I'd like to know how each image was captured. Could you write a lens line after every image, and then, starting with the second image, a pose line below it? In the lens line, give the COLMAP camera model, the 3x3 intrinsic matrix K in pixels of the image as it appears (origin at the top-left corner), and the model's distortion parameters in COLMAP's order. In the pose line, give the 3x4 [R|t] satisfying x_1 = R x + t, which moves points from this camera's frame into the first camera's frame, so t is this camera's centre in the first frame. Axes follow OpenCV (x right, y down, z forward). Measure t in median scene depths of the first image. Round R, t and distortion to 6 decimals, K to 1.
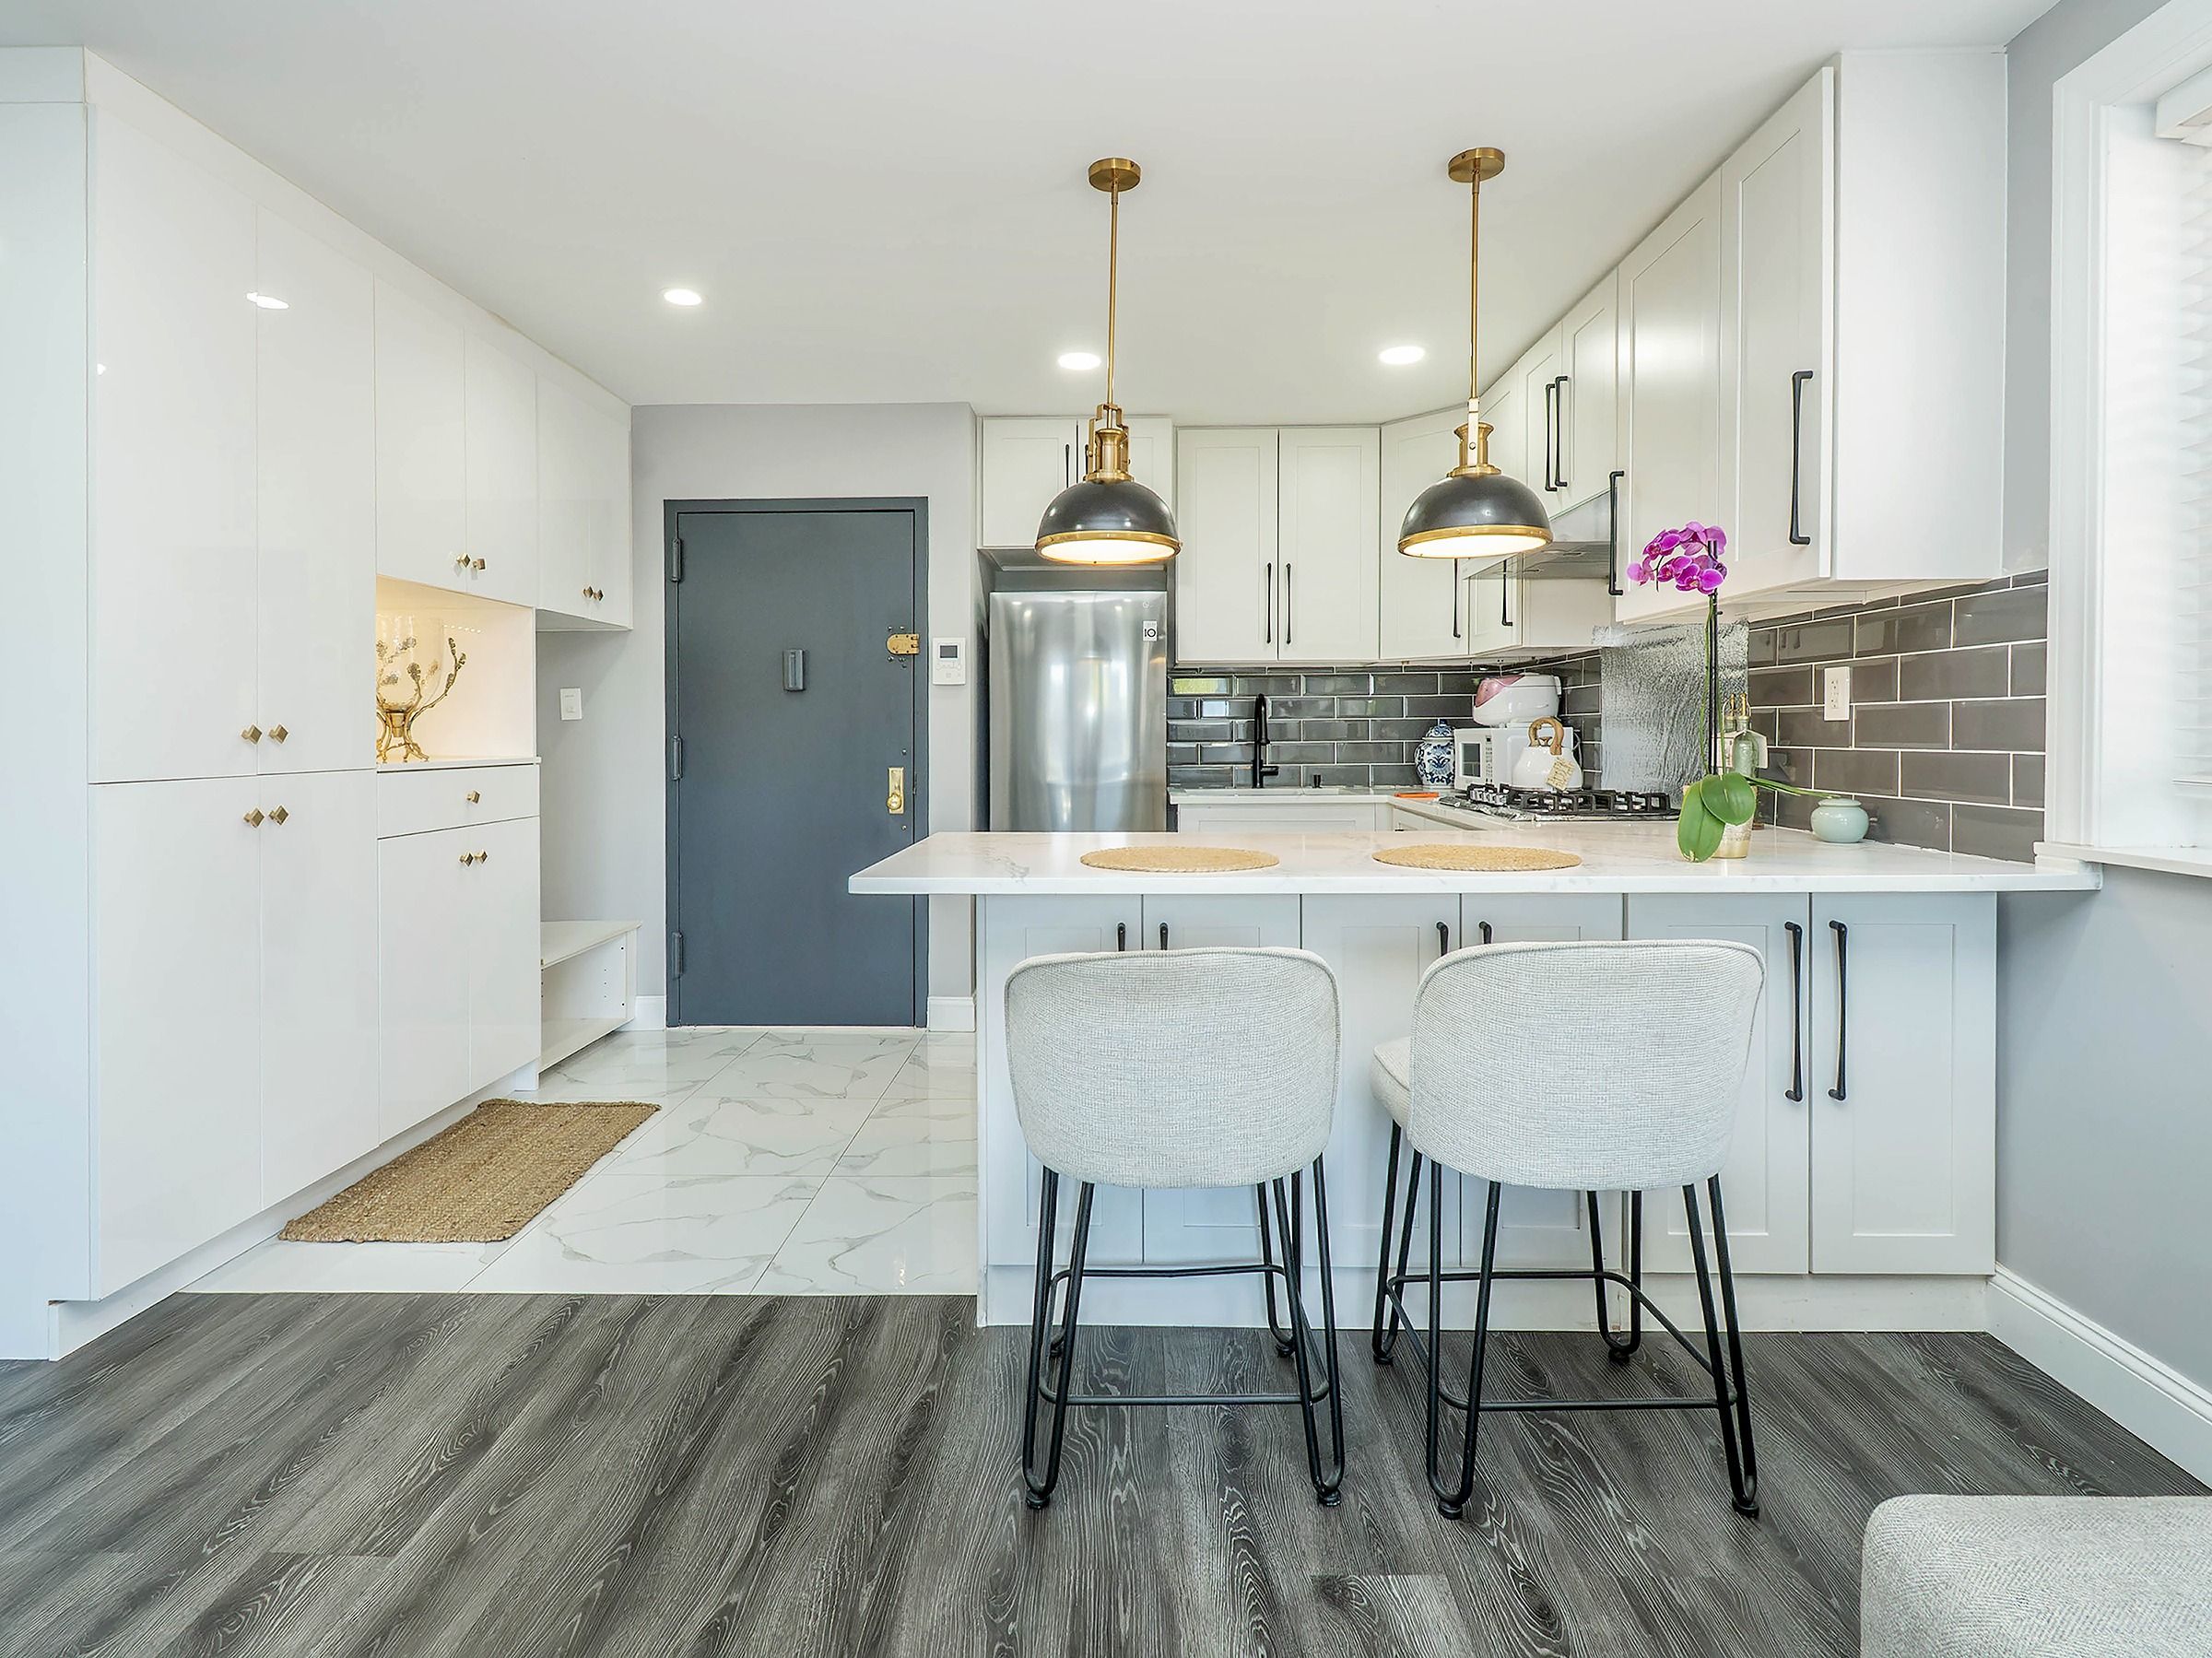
lens RADIAL K [[1083.6, 0, 1119.1], [0, 1083.6, 724.5], [0, 0, 1]] dist [0.006135, -0.003088]
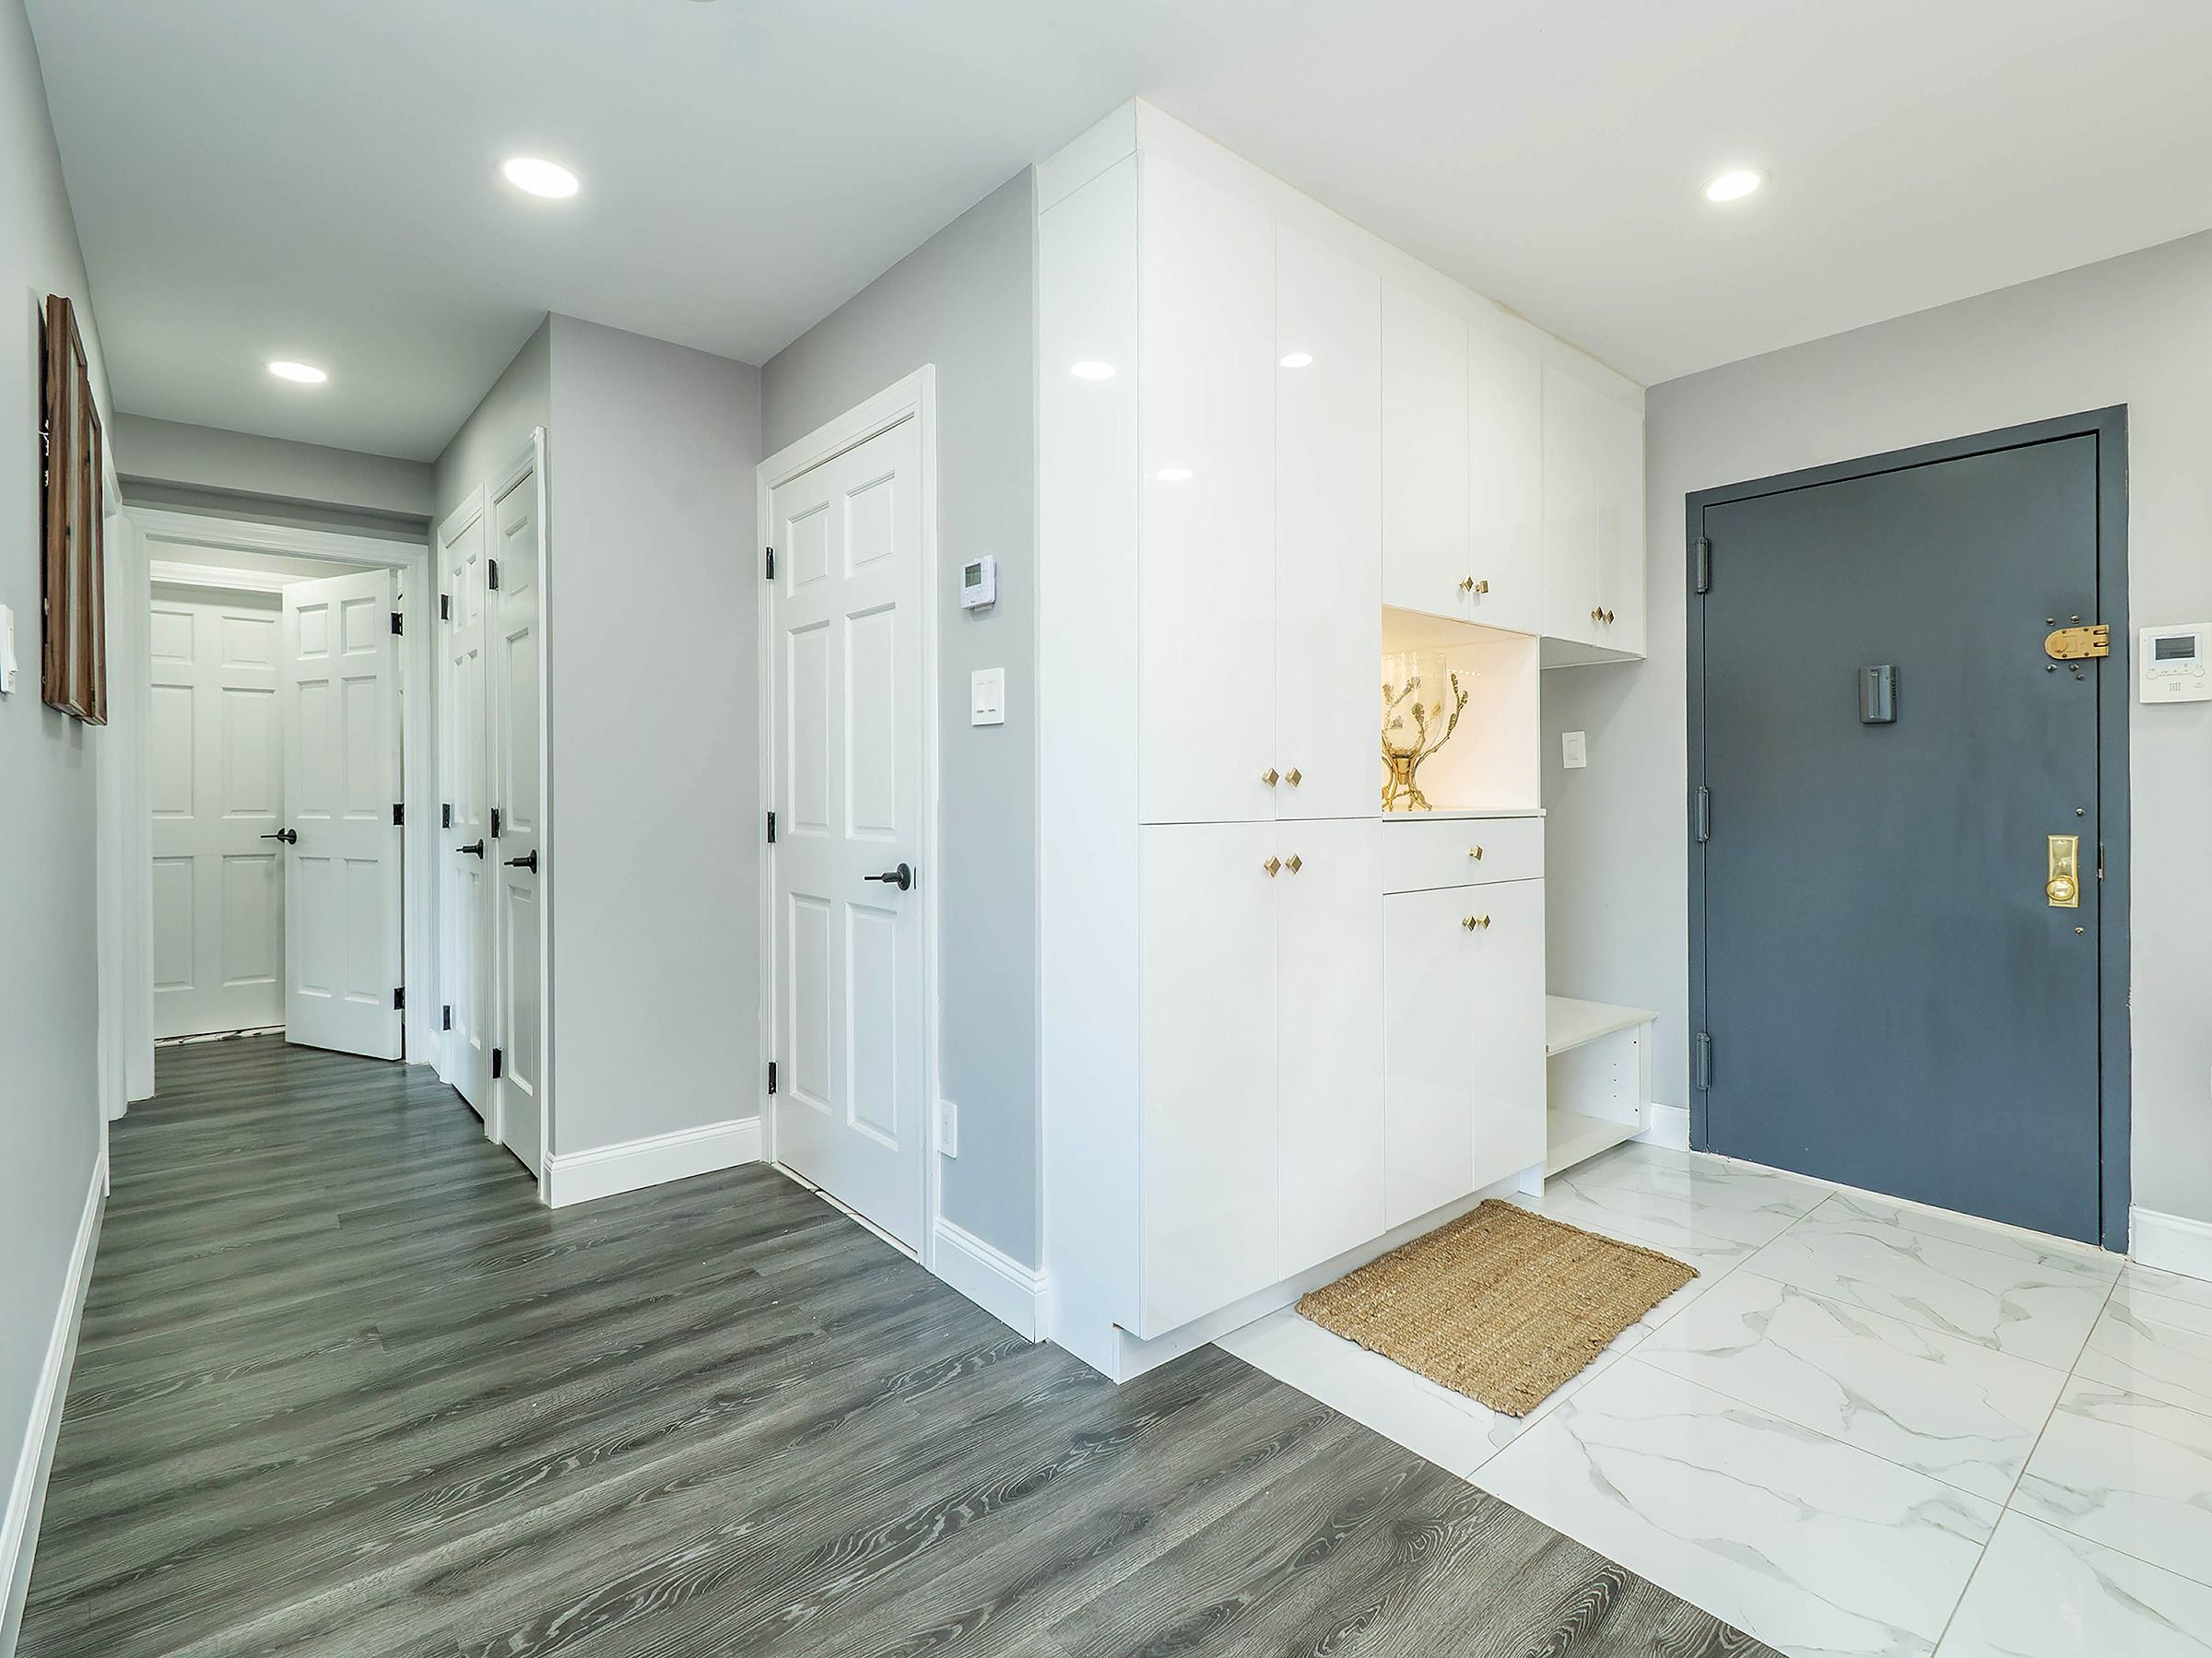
lens RADIAL K [[1083.6, 0, 1153.9], [0, 1083.6, 786.6], [0, 0, 1]] dist [0.006135, -0.003088]
pose [[0.684001, 0.001300, -0.729480, -0.157346], [0.000607, 0.999997, 0.002352, 0.013138], [0.729481, -0.002052, 0.683998, 0.247686]]
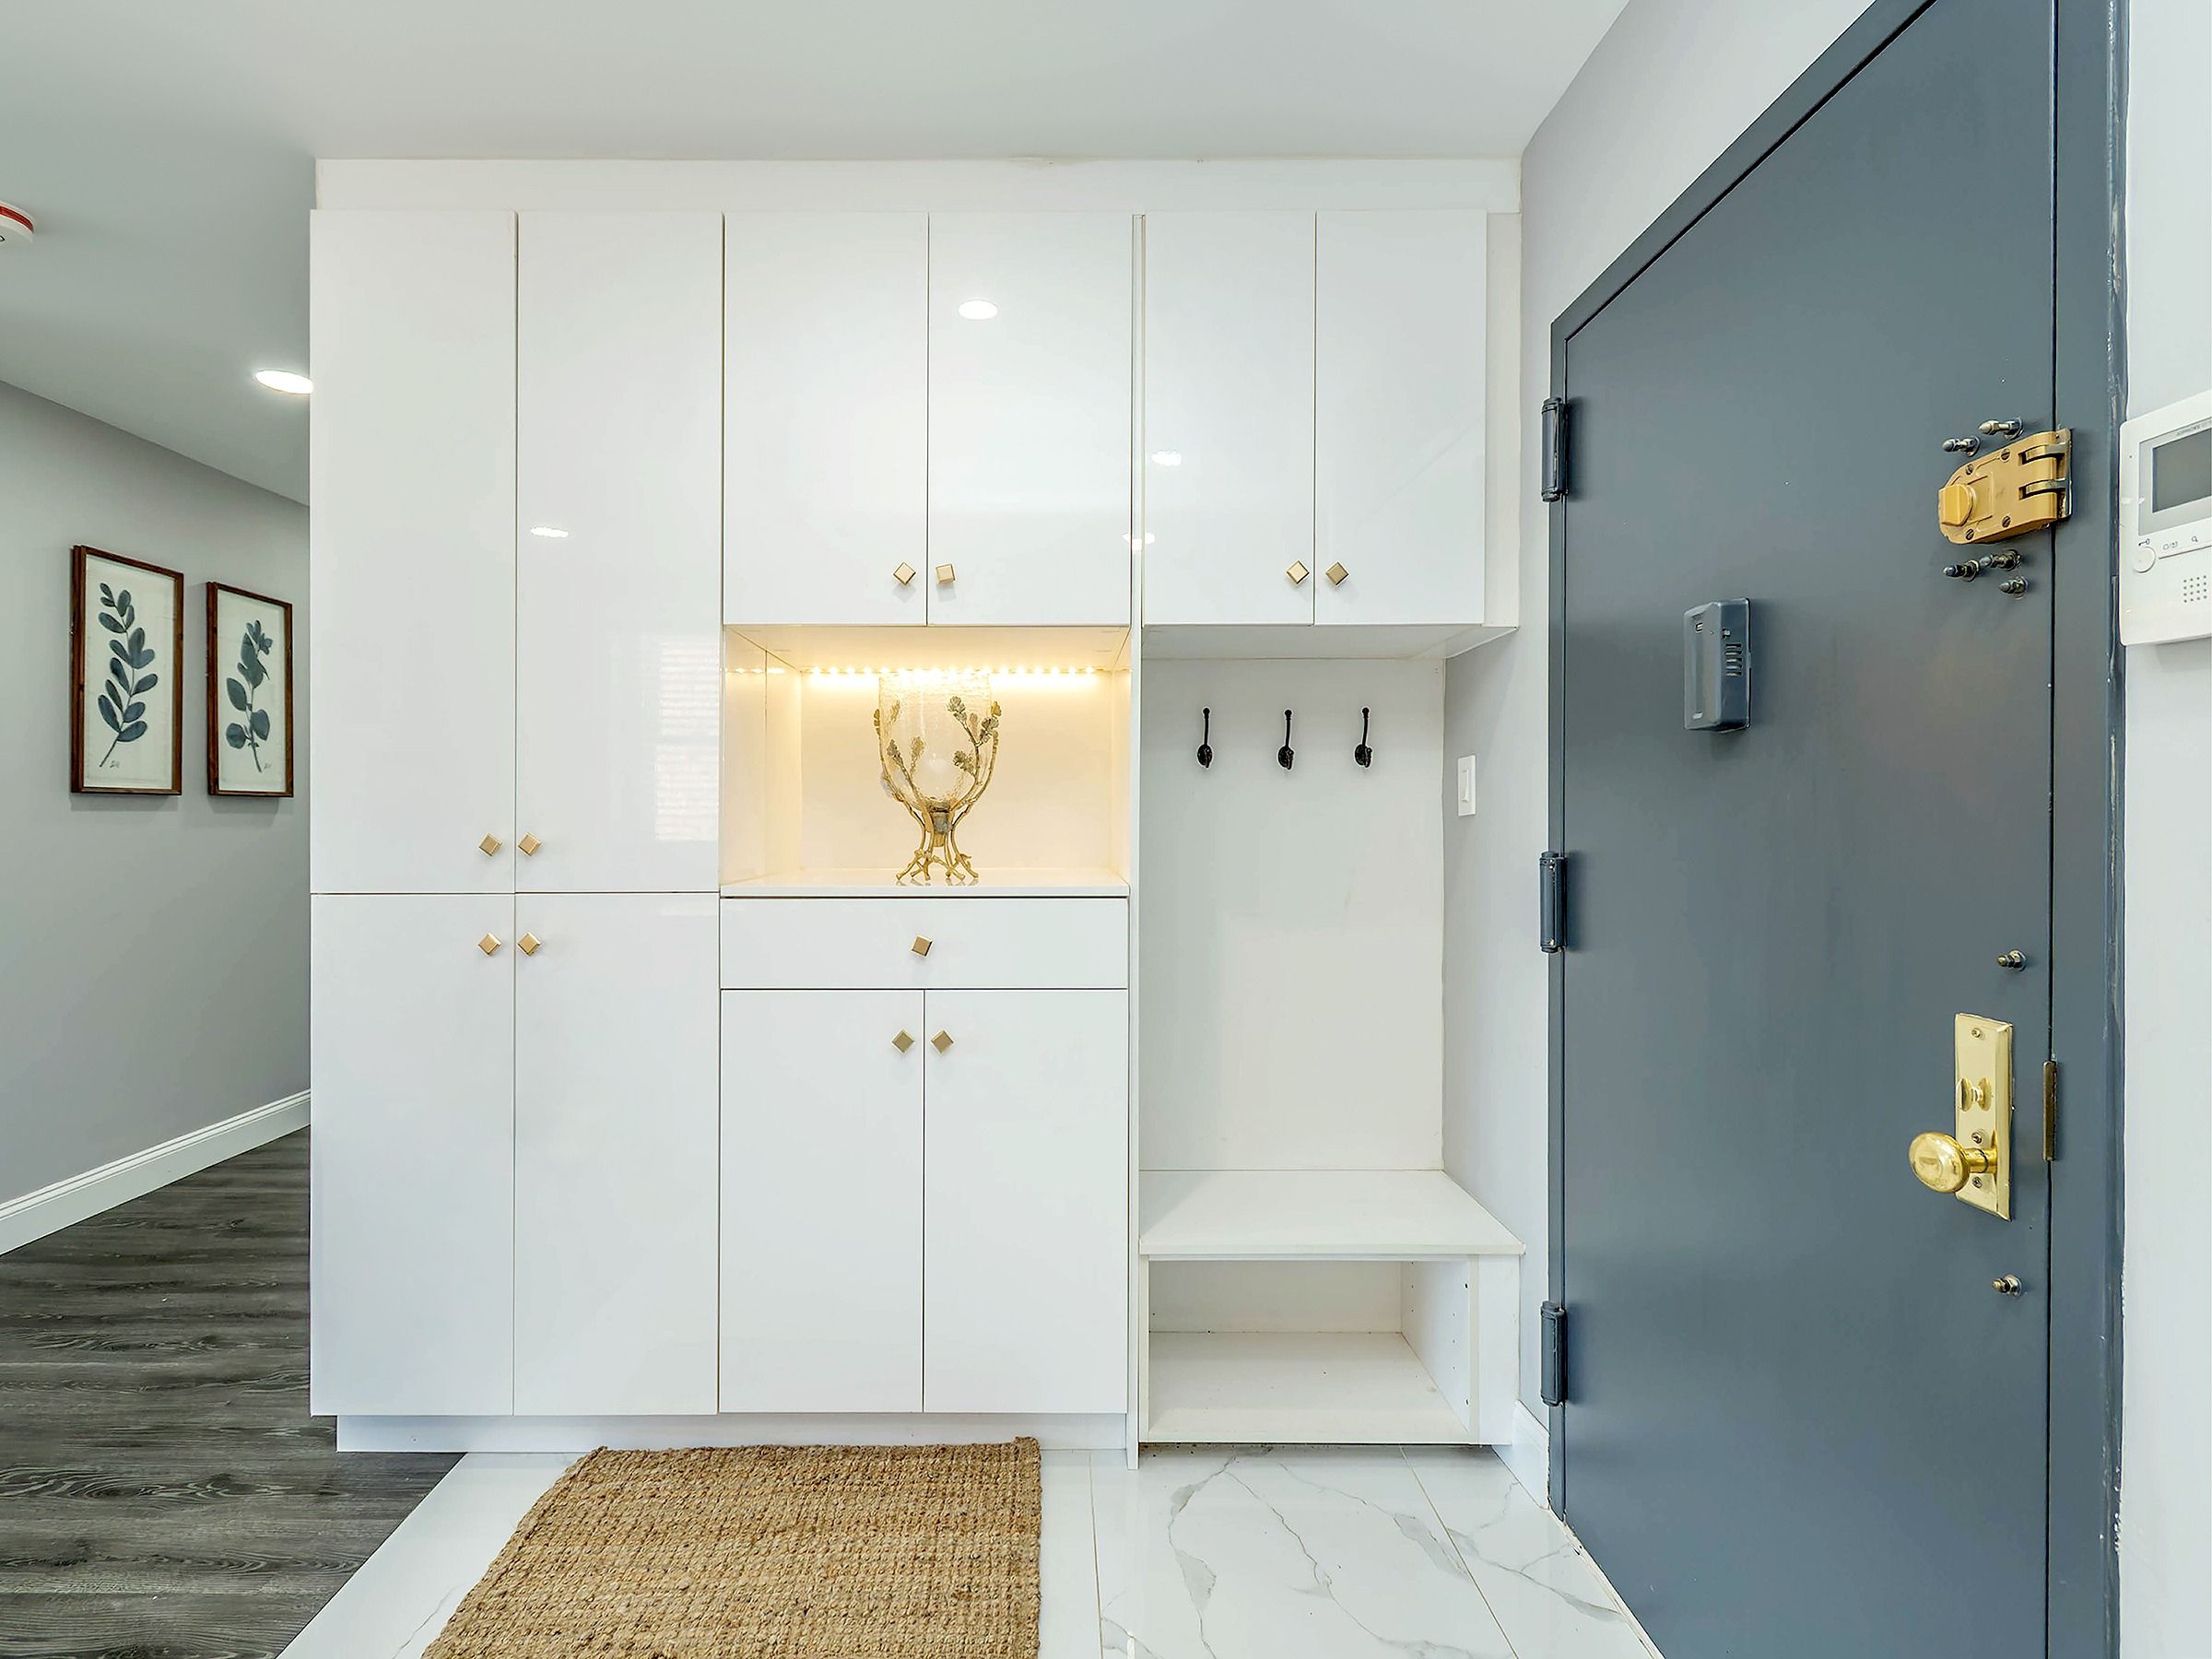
lens RADIAL K [[1083.6, 0, 902.8], [0, 1083.6, 821.4], [0, 0, 1]] dist [0.006135, -0.003088]
pose [[0.028866, -0.001587, -0.999582, 0.045462], [-0.000926, 0.999998, -0.001614, -0.004216], [0.999583, 0.000972, 0.028864, 1.145301]]
